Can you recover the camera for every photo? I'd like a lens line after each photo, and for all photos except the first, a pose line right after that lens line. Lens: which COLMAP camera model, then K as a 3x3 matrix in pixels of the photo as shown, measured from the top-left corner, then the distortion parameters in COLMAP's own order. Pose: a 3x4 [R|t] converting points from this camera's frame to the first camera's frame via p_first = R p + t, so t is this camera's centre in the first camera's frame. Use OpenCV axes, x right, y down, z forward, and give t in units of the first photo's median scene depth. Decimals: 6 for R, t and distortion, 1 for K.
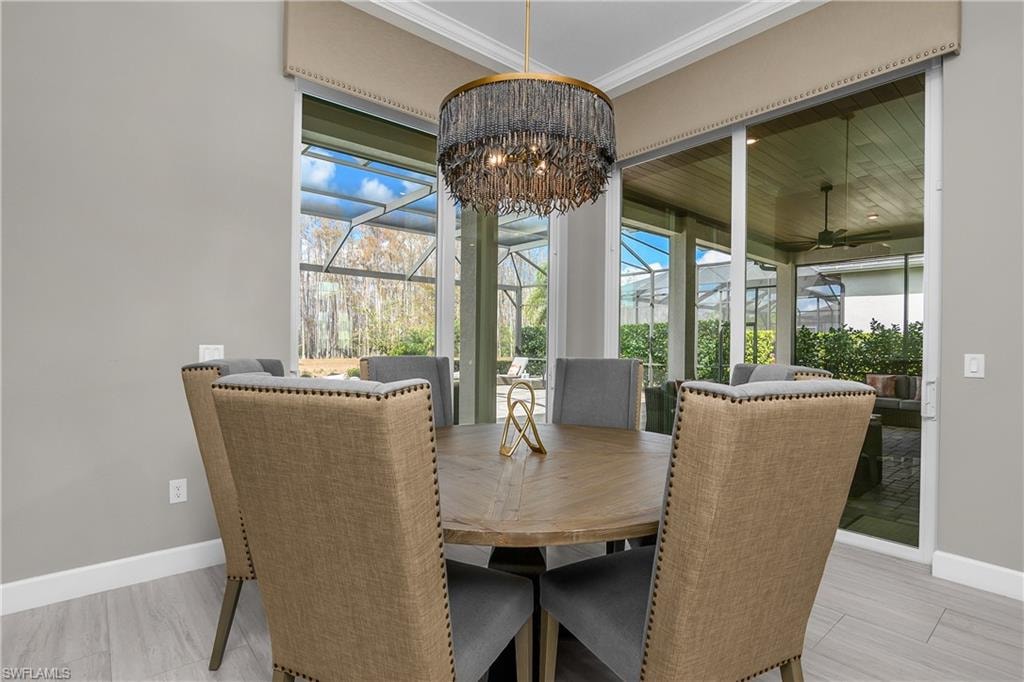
lens RADIAL K [[498.5, 0, 514.0], [0, 498.5, 342.2], [0, 0, 1]] dist [-0.009754, -0.000145]
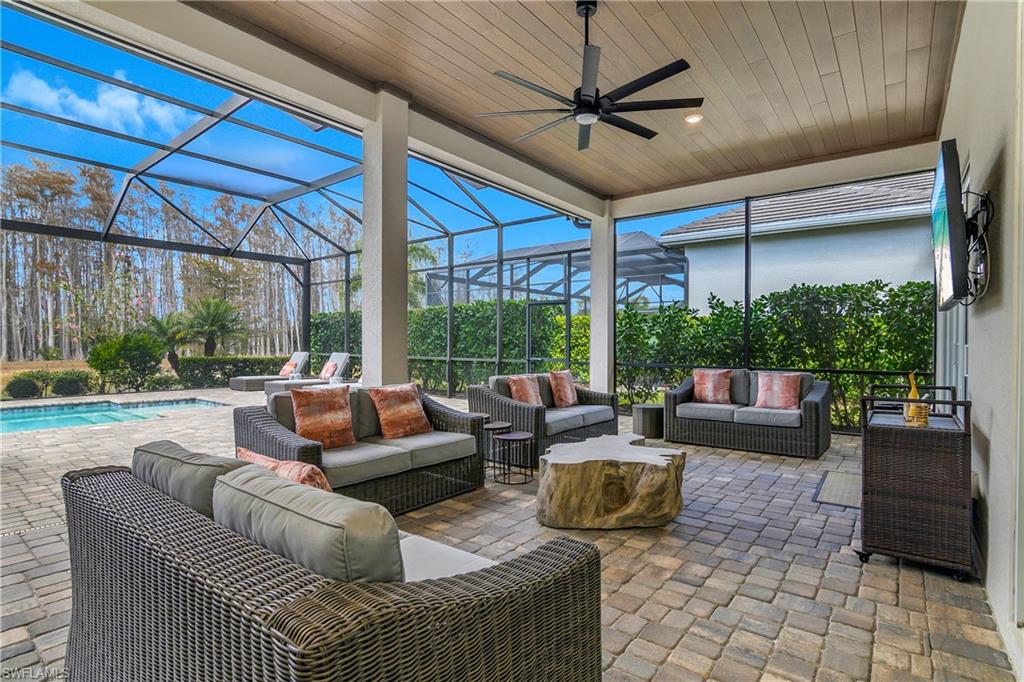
lens RADIAL K [[498.5, 0, 507.9], [0, 498.5, 342.1], [0, 0, 1]] dist [-0.009754, -0.000145]
pose [[0.982235, -0.010856, 0.187339, 0.273860], [0.008899, 0.999897, 0.011284, 0.014561], [-0.187442, -0.009417, 0.982231, 0.310691]]
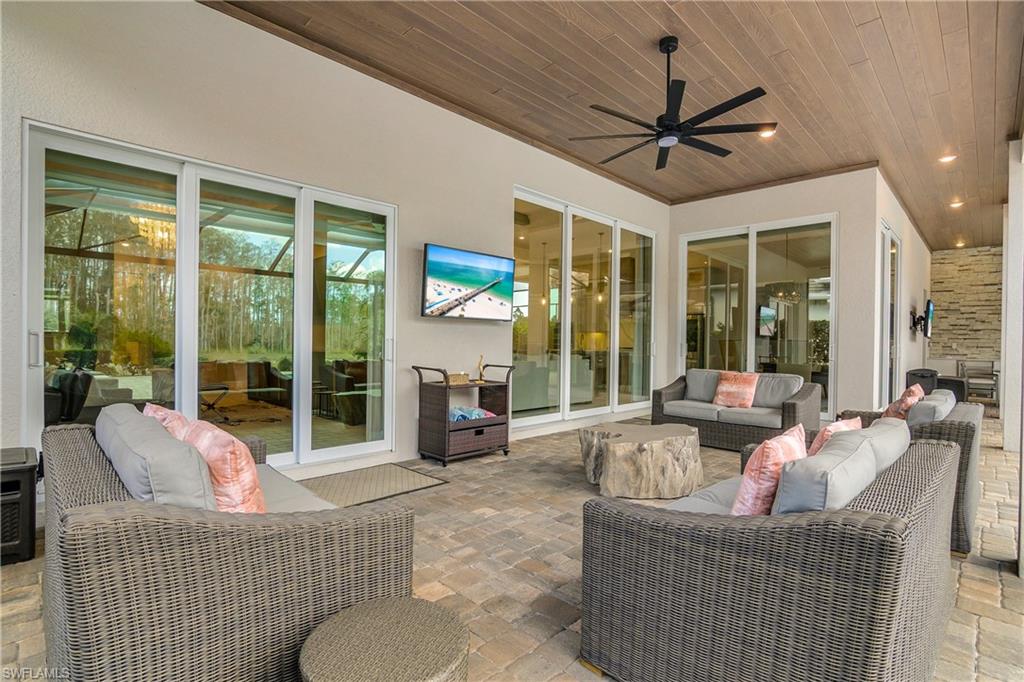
lens RADIAL K [[498.5, 0, 507.7], [0, 498.5, 345.2], [0, 0, 1]] dist [-0.009754, -0.000145]
pose [[-0.995490, -0.023925, -0.091805, 0.546579], [-0.023831, 0.999714, -0.002118, 0.026900], [0.091830, 0.000079, -0.995775, 1.011883]]
